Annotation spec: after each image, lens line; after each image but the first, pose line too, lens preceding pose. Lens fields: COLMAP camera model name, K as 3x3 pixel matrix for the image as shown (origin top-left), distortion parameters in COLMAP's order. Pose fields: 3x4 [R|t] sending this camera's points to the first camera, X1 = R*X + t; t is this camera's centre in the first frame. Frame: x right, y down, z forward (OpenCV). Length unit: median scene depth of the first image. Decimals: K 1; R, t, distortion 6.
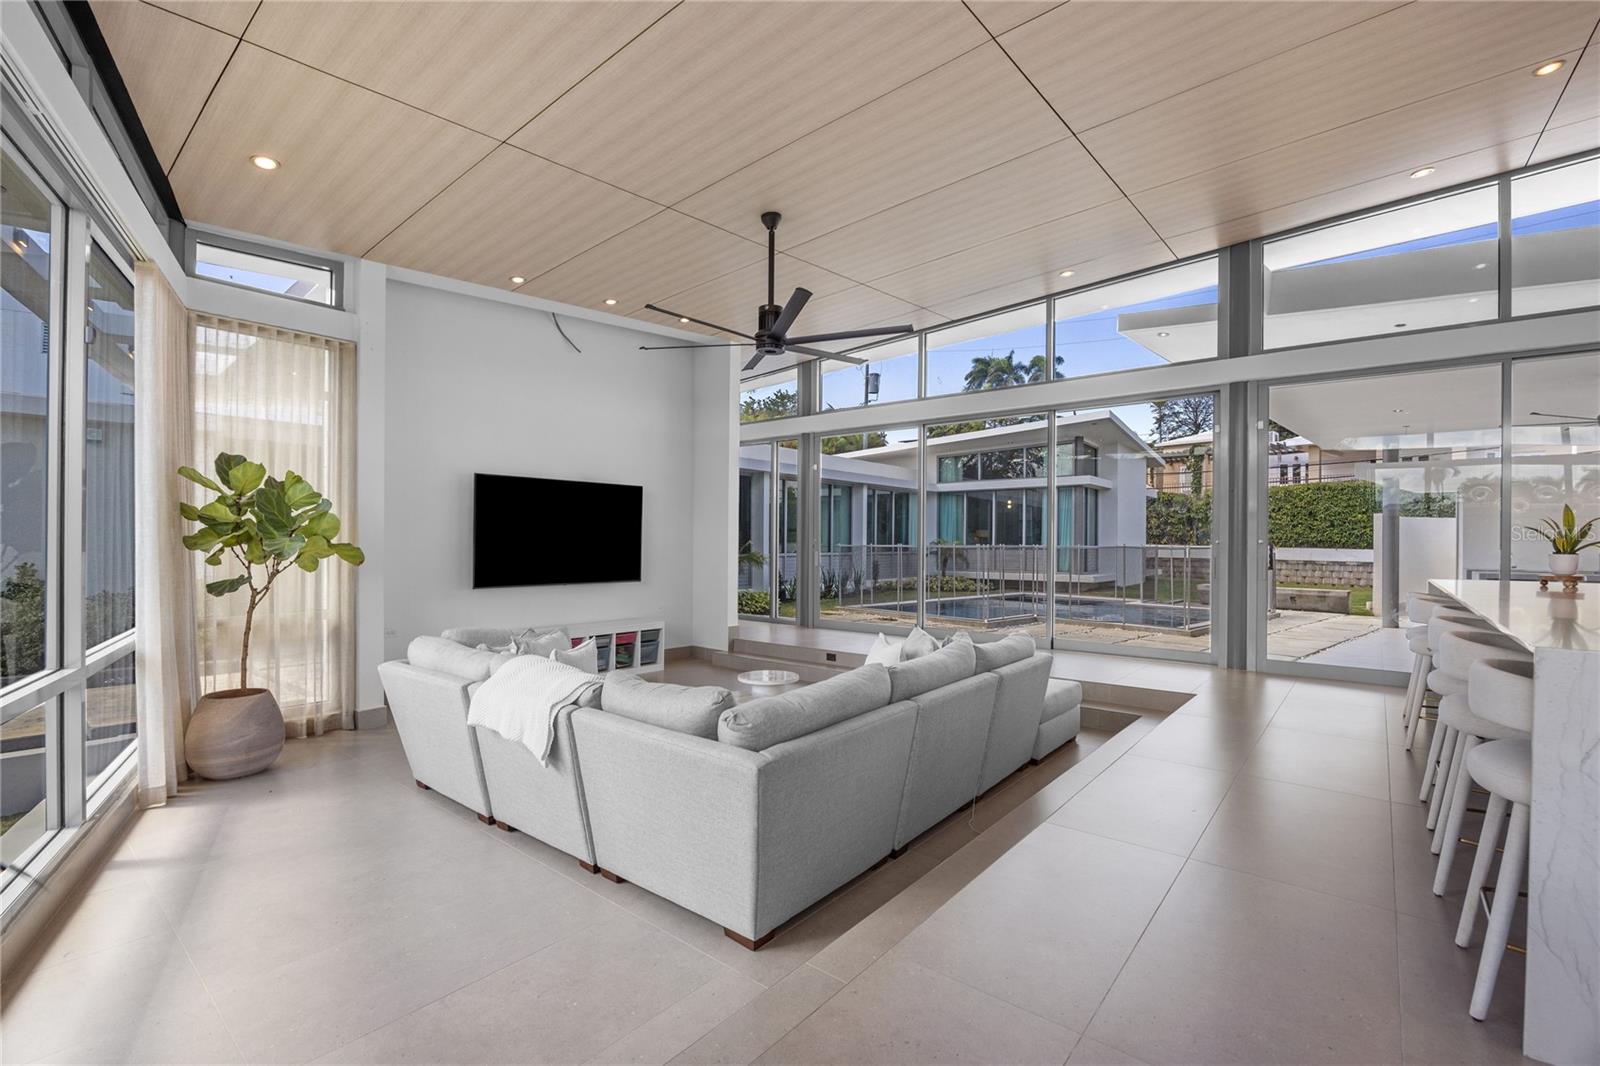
lens RADIAL K [[700.2, 0, 804.6], [0, 700.2, 544.2], [0, 0, 1]] dist [-0.017151, 0.000006]
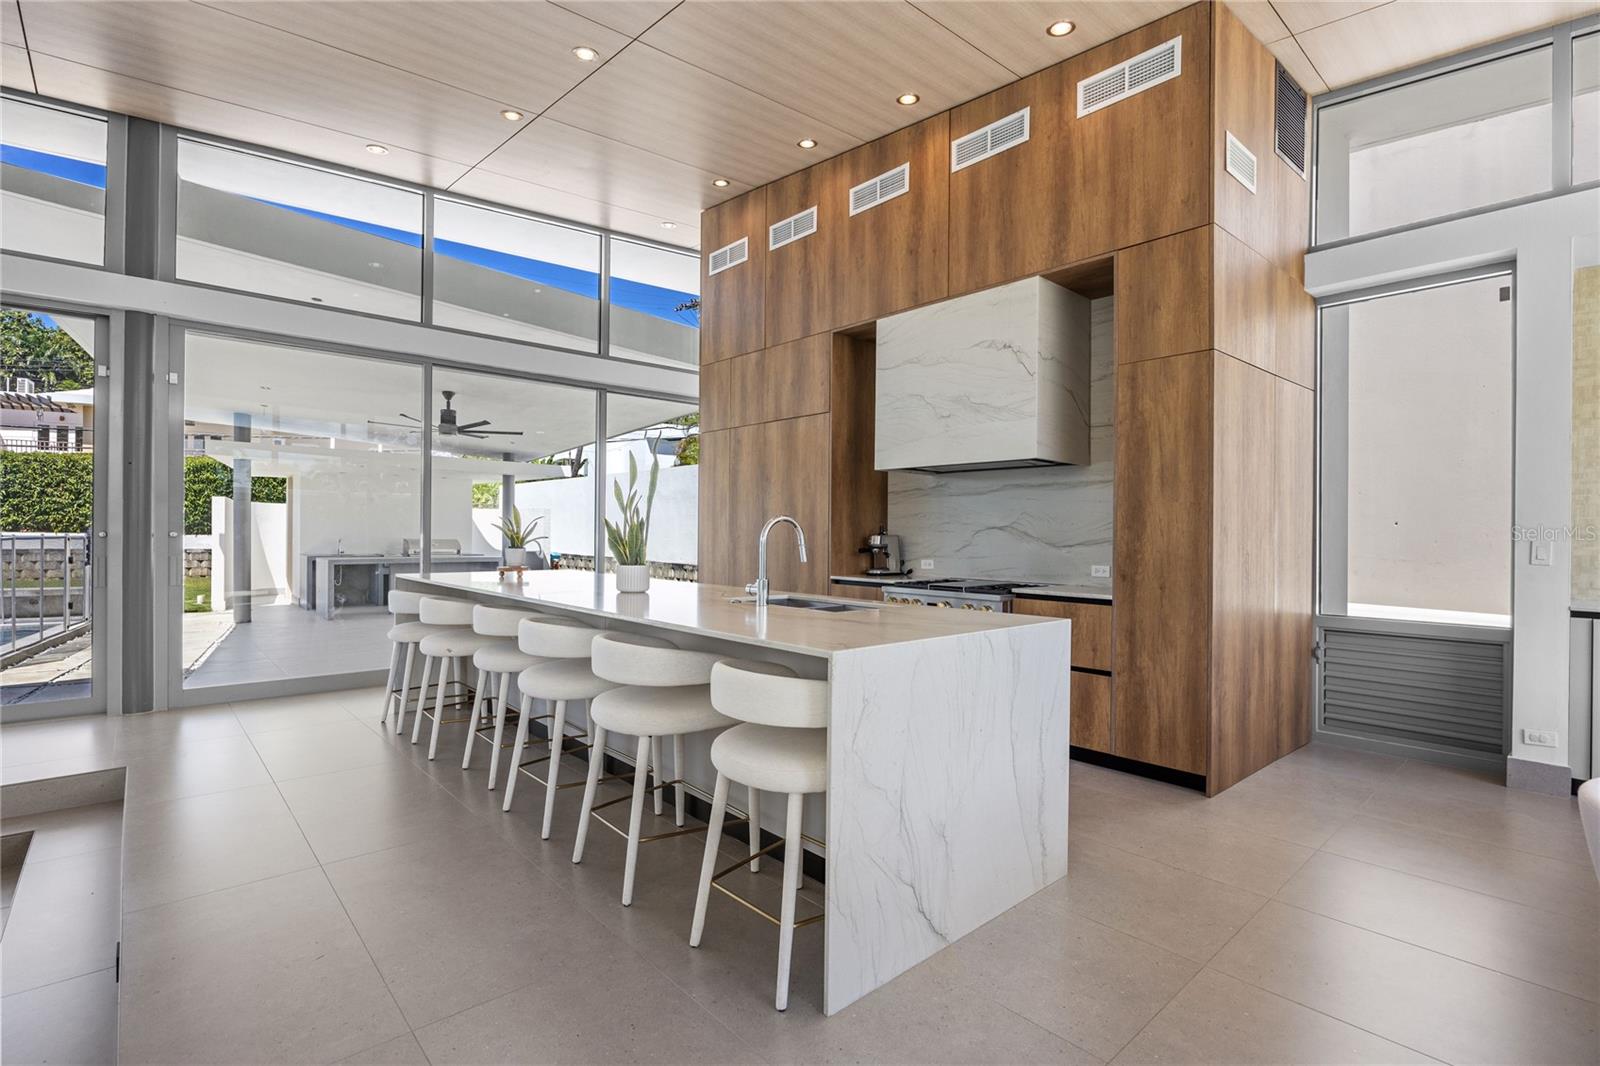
lens RADIAL K [[754.7, 0, 802.4], [0, 754.7, 534.8], [0, 0, 1]] dist [-0.006043, -0.000282]
pose [[0.153490, -0.007374, 0.988123, -0.036005], [-0.003759, 0.999961, 0.008046, -0.010055], [-0.988143, -0.004949, 0.153456, 0.180022]]
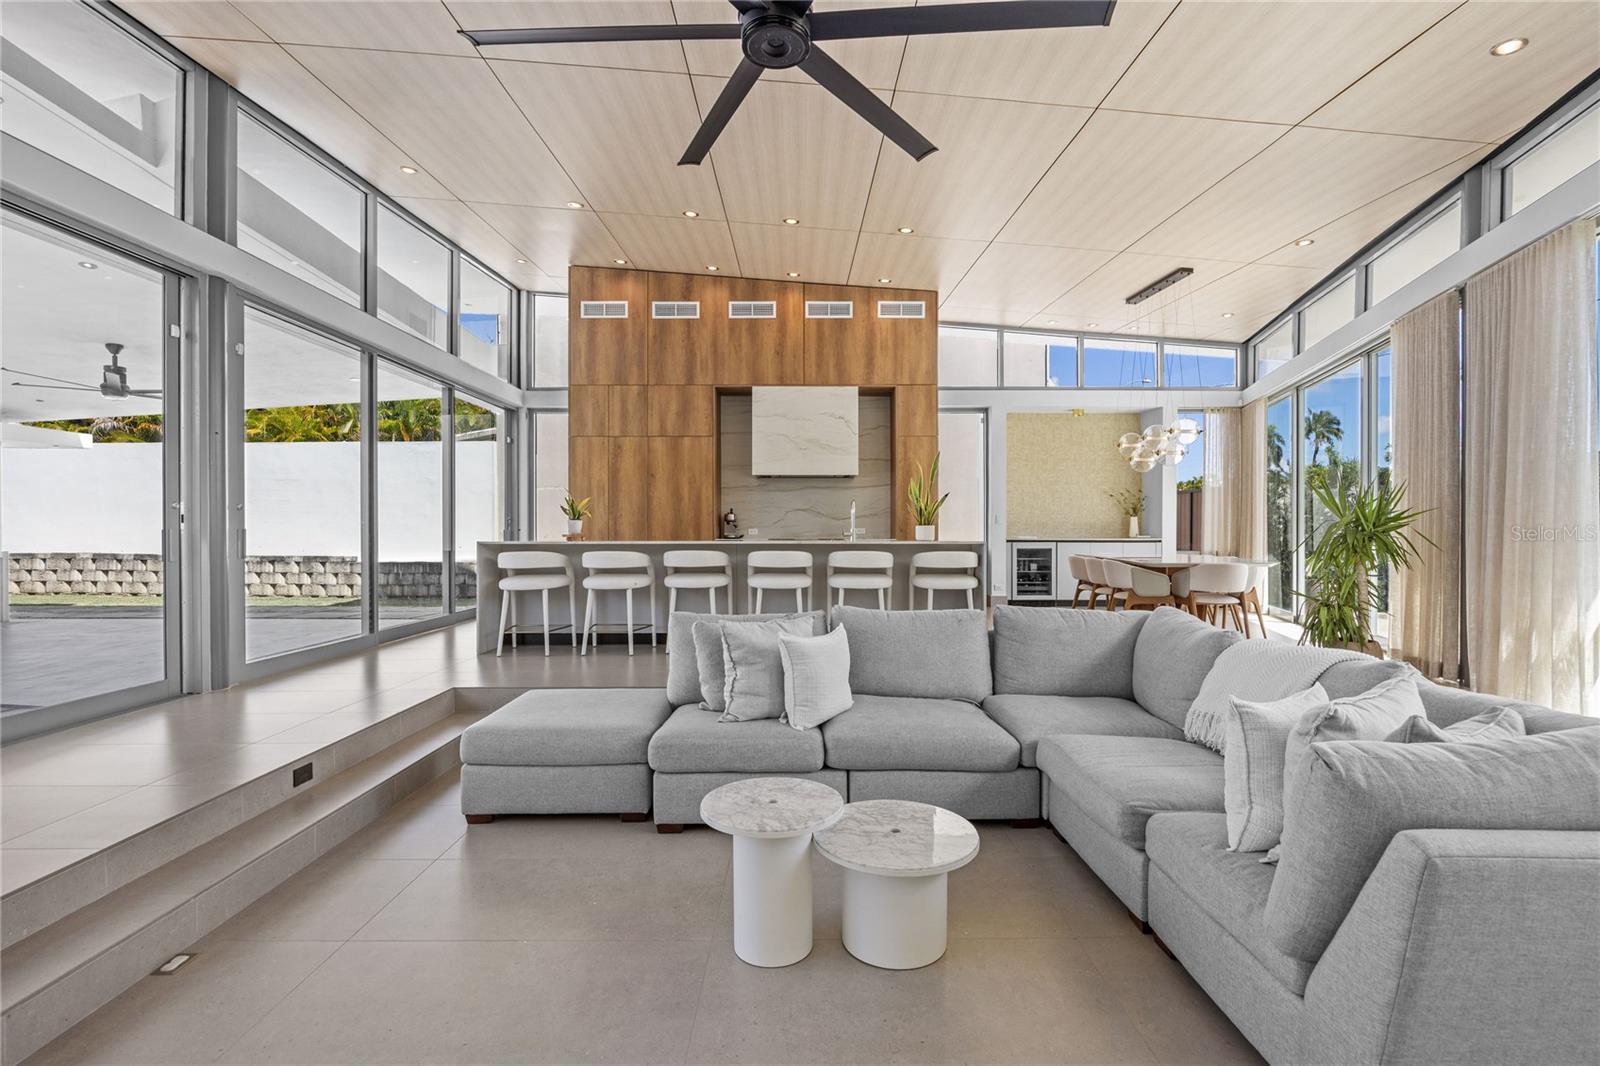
lens RADIAL K [[721.1, 0, 813.2], [0, 721.1, 531.9], [0, 0, 1]] dist [-0.009427, -0.000247]
pose [[-0.631673, -0.010835, 0.775160, -0.277335], [-0.001680, 0.999919, 0.012608, 0.010557], [-0.775233, 0.006662, -0.631640, 0.873833]]
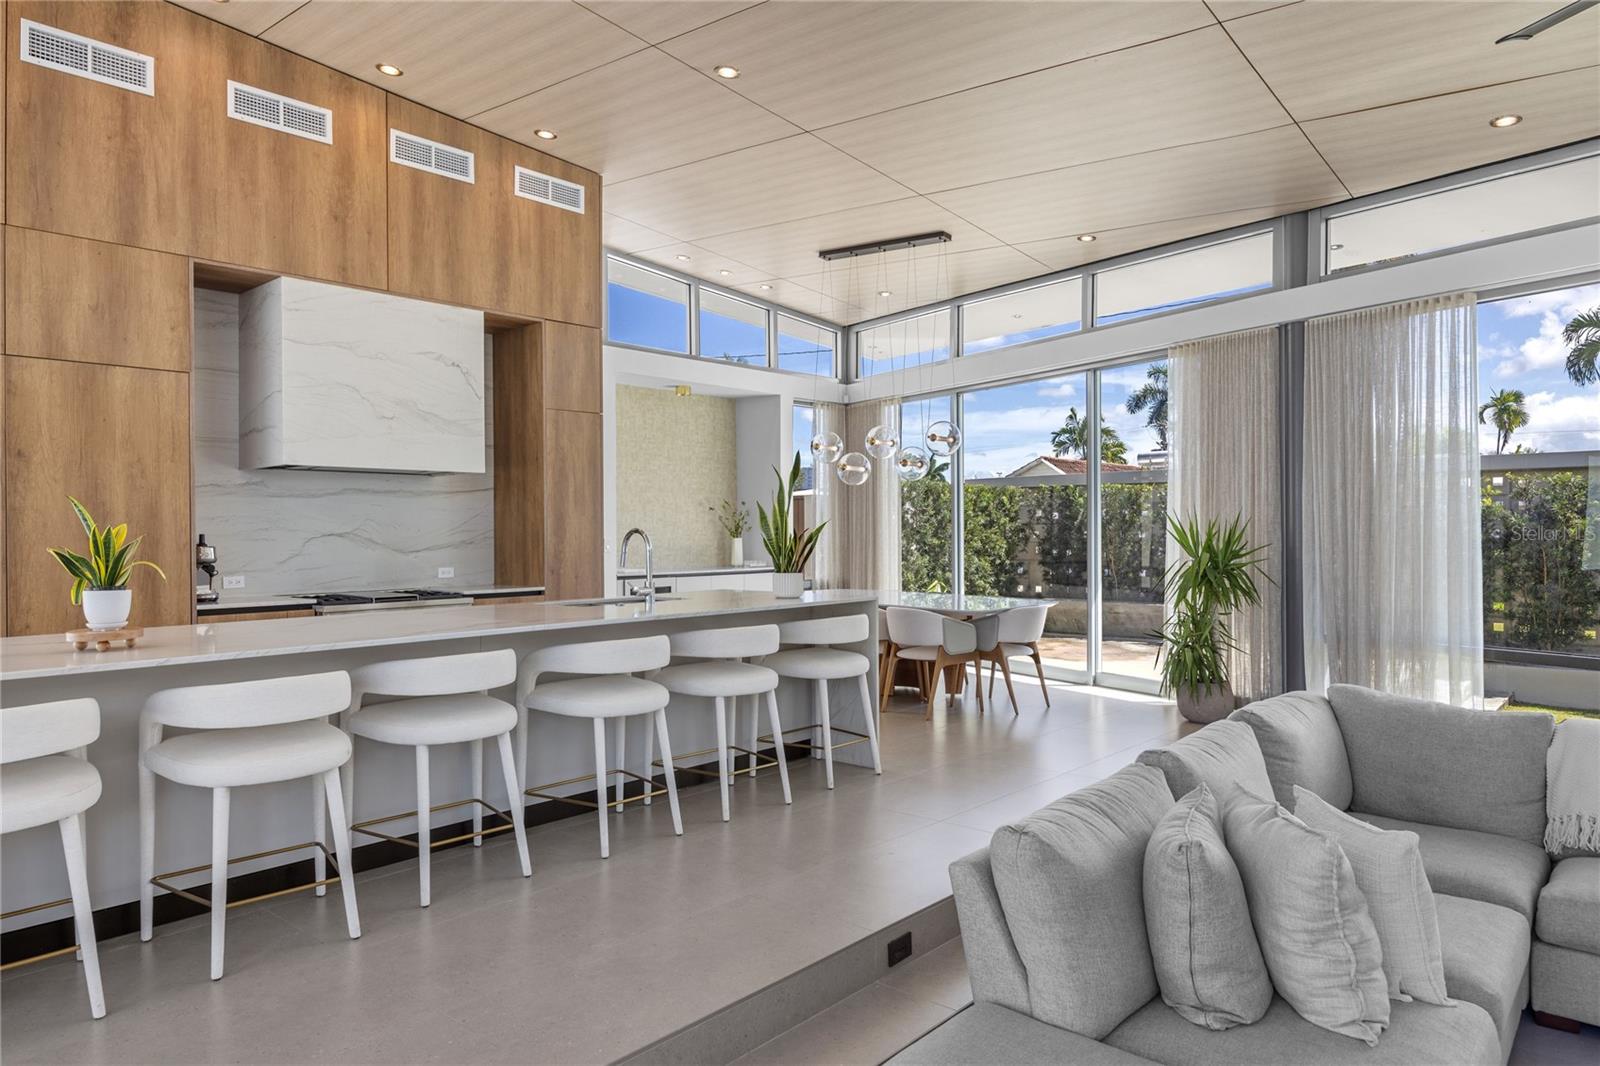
lens RADIAL K [[1020.7, 0, 803.9], [0, 1020.7, 527.4], [0, 0, 1]] dist [0.001635, -0.003747]
pose [[-0.999308, -0.001264, 0.037162, 0.258257], [-0.001176, 0.999996, 0.002390, -0.020657], [-0.037165, 0.002345, -0.999306, 0.973060]]
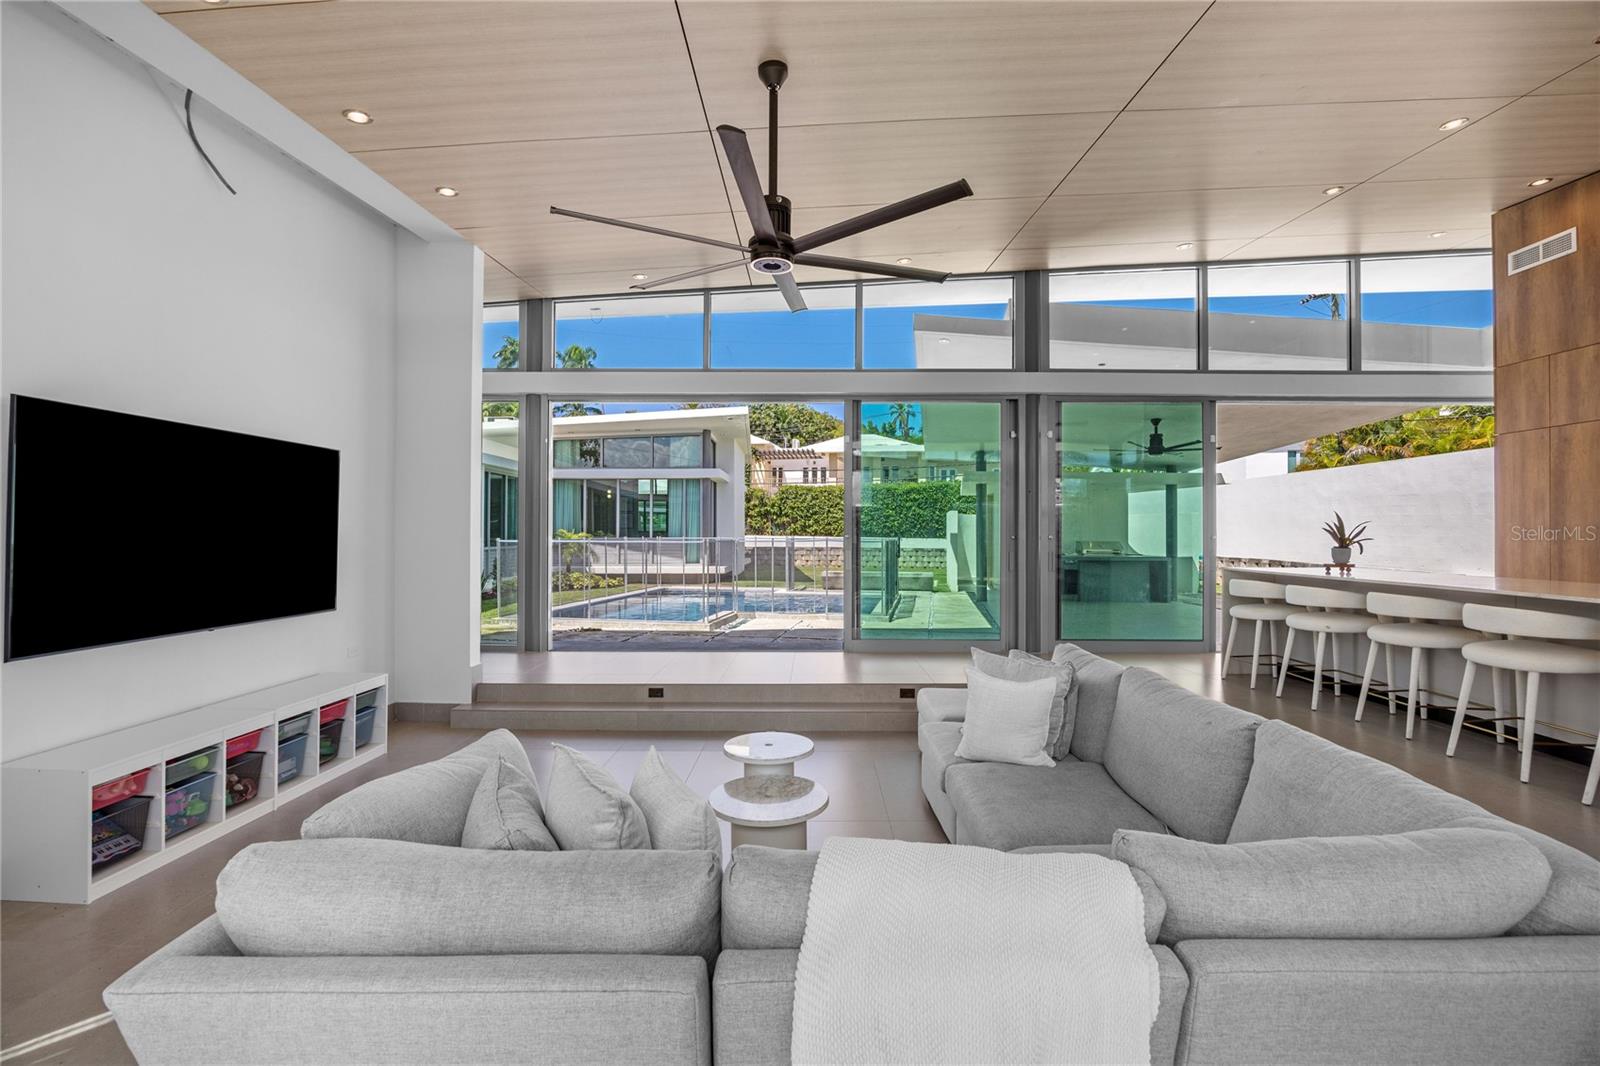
lens RADIAL K [[689.6, 0, 805.9], [0, 689.6, 526.4], [0, 0, 1]] dist [-0.015244, -0.000120]
pose [[0.780558, 0.001428, 0.625081, -0.313868], [0.004876, 0.999953, -0.008373, -0.012229], [-0.625064, 0.009584, 0.780515, 0.329187]]
